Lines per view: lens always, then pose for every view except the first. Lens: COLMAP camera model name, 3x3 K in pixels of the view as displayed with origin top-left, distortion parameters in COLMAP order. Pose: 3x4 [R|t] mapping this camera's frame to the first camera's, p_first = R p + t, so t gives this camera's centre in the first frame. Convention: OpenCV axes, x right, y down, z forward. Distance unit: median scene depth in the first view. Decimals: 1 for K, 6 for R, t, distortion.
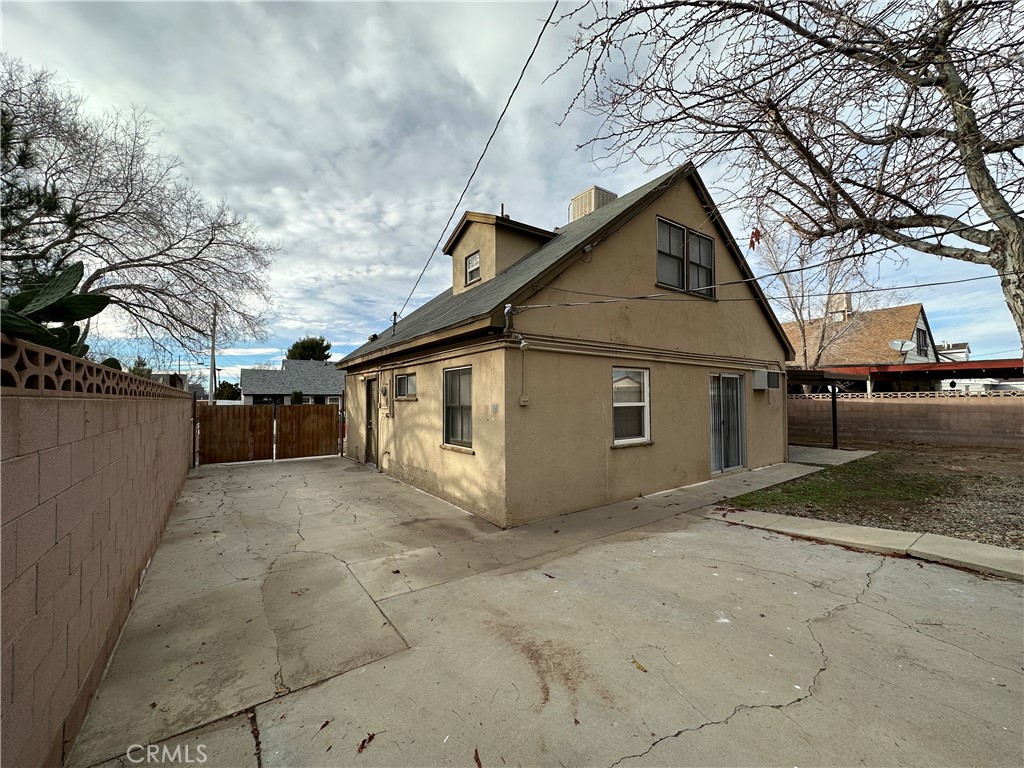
lens RADIAL K [[404.6, 0, 508.4], [0, 404.6, 387.8], [0, 0, 1]] dist [-0.001270, -0.000153]
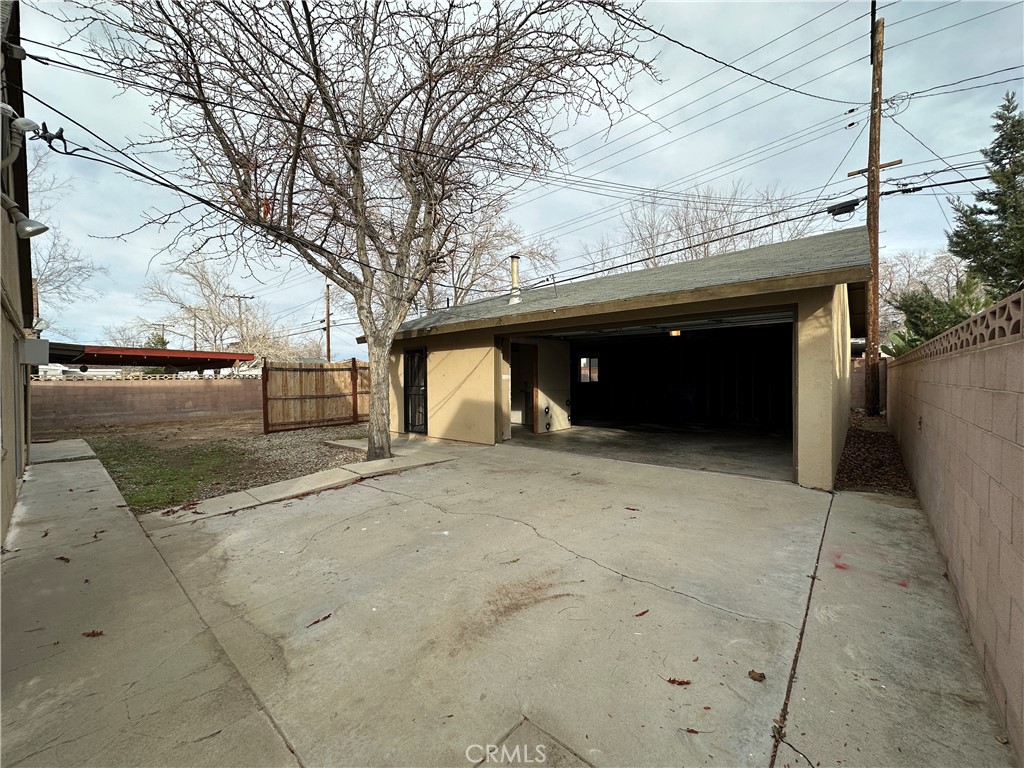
lens RADIAL K [[404.6, 0, 507.9], [0, 404.6, 384.9], [0, 0, 1]] dist [-0.001270, -0.000153]
pose [[-0.225374, -0.002084, 0.974270, -0.526475], [-0.020279, 0.999791, -0.002552, 0.047942], [-0.974061, -0.020332, -0.225369, 0.697388]]
